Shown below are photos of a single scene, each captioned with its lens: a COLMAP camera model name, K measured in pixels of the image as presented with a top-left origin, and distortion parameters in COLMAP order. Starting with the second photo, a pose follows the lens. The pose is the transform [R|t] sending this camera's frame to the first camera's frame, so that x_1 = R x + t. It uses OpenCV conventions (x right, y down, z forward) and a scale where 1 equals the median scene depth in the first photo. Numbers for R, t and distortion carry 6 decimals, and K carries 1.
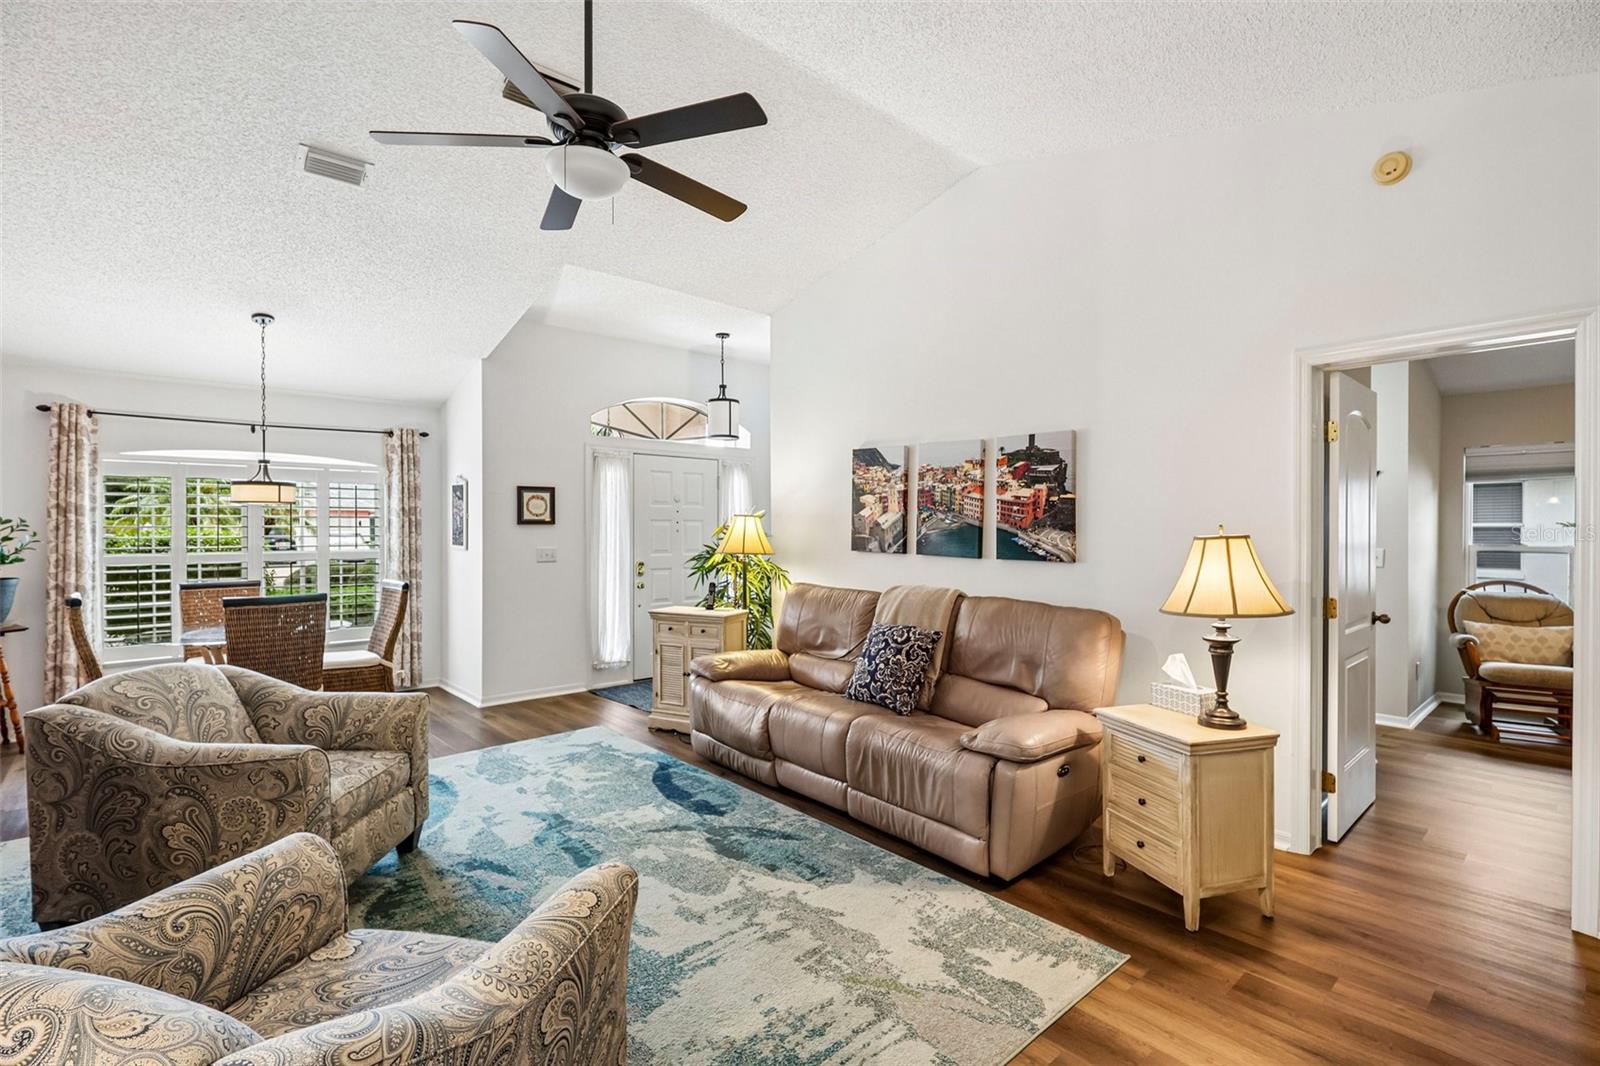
lens RADIAL K [[738.4, 0, 799.7], [0, 738.4, 531.2], [0, 0, 1]] dist [-0.004941, 0.001486]
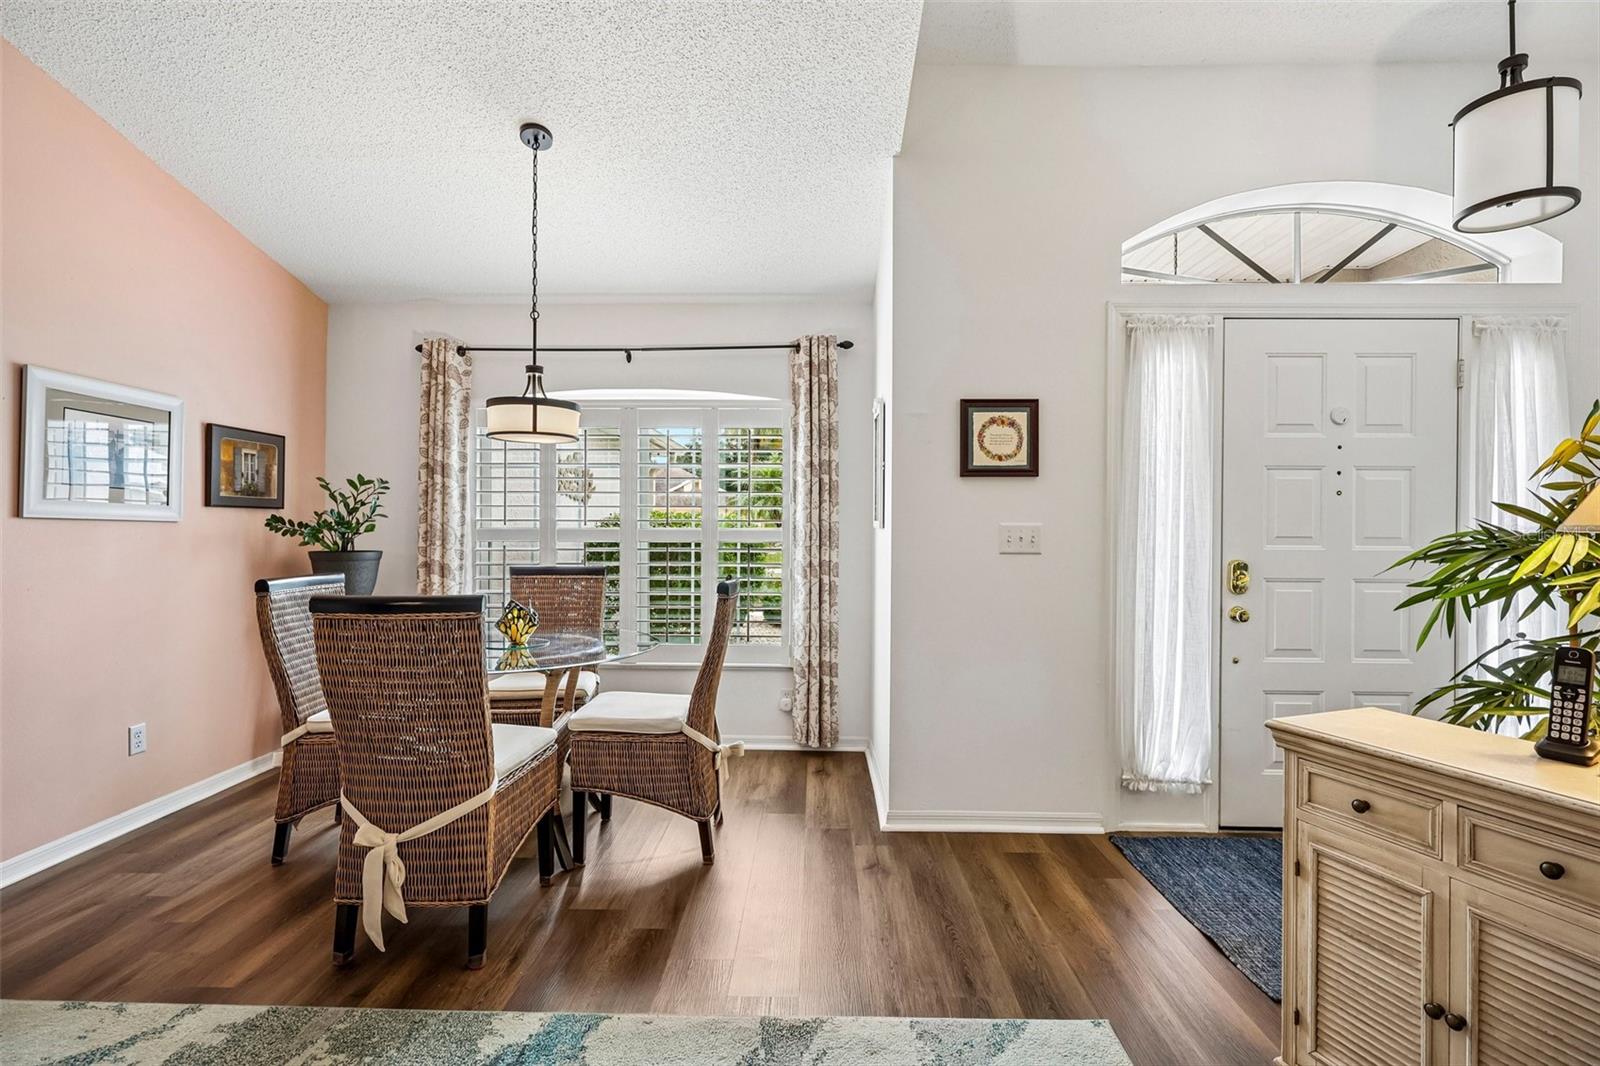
lens RADIAL K [[738.4, 0, 799.7], [0, 738.4, 531.2], [0, 0, 1]] dist [-0.004941, 0.001486]
pose [[0.731163, 0.006890, -0.682168, -0.160617], [-0.008410, 0.999964, 0.001085, 0.037533], [0.682151, 0.004944, 0.731195, 0.746803]]
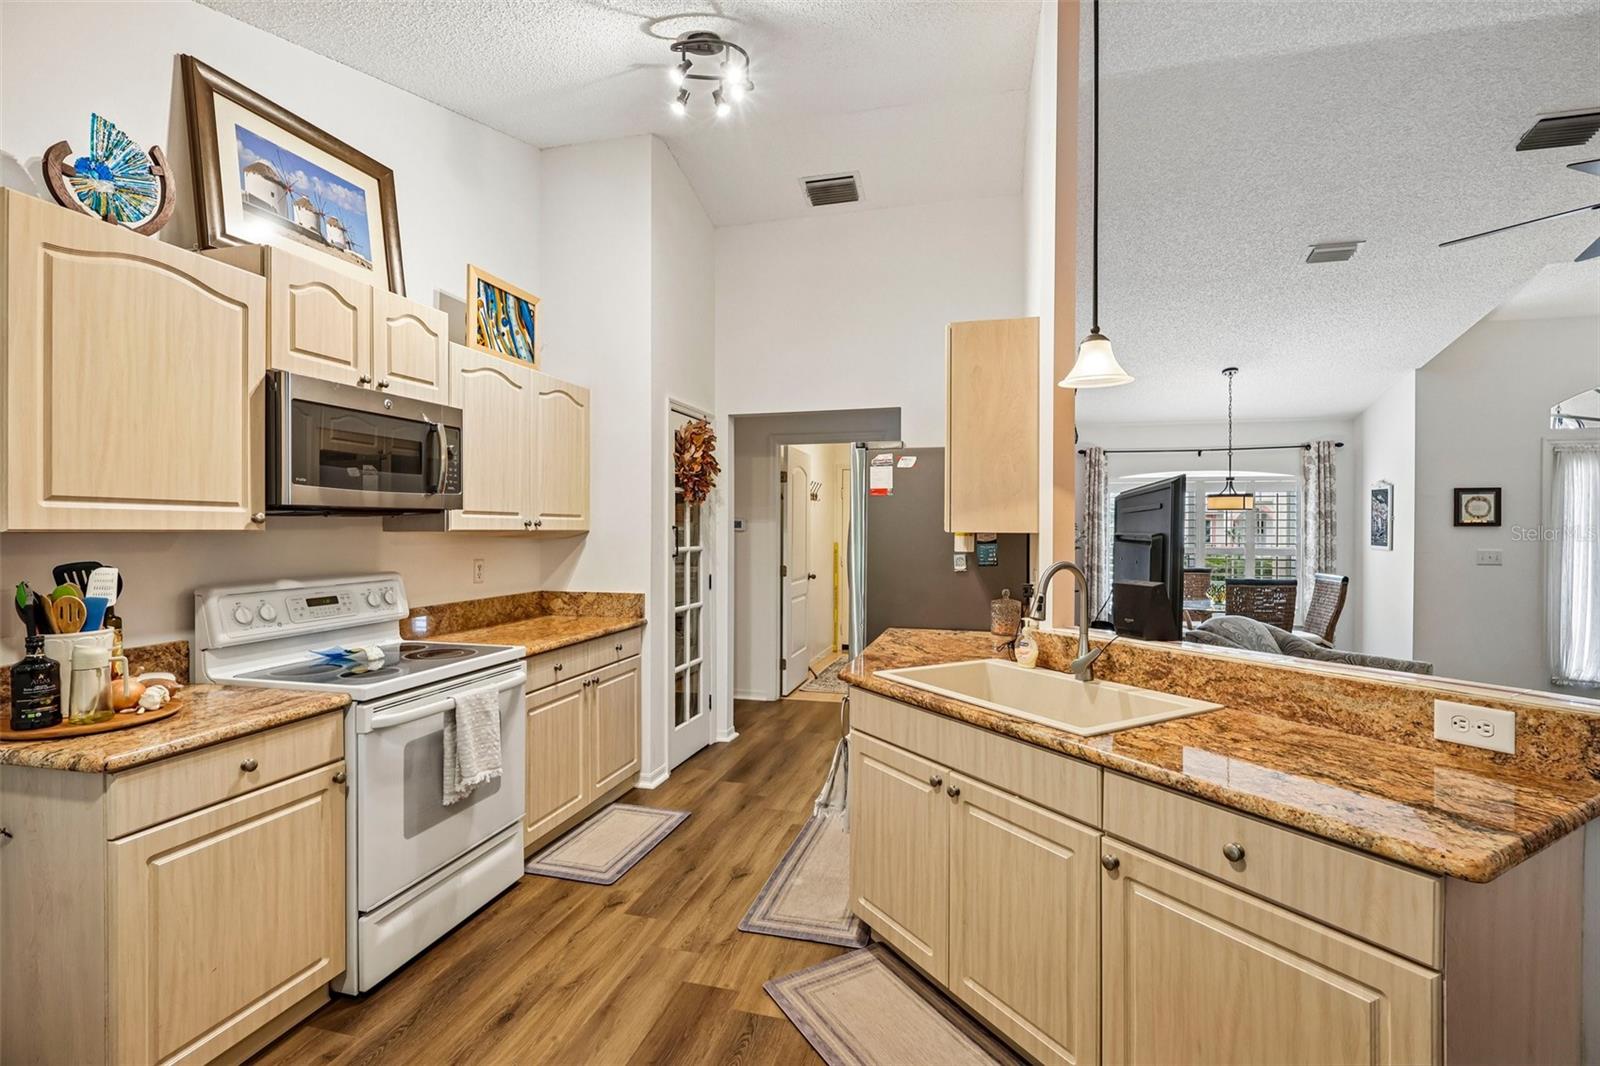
lens RADIAL K [[738.4, 0, 799.7], [0, 738.4, 531.2], [0, 0, 1]] dist [-0.004941, 0.001486]
pose [[0.548800, 0.005914, -0.835933, -0.042025], [-0.008492, 0.999963, 0.001499, 0.005100], [0.835910, 0.006276, 0.548830, -0.403054]]
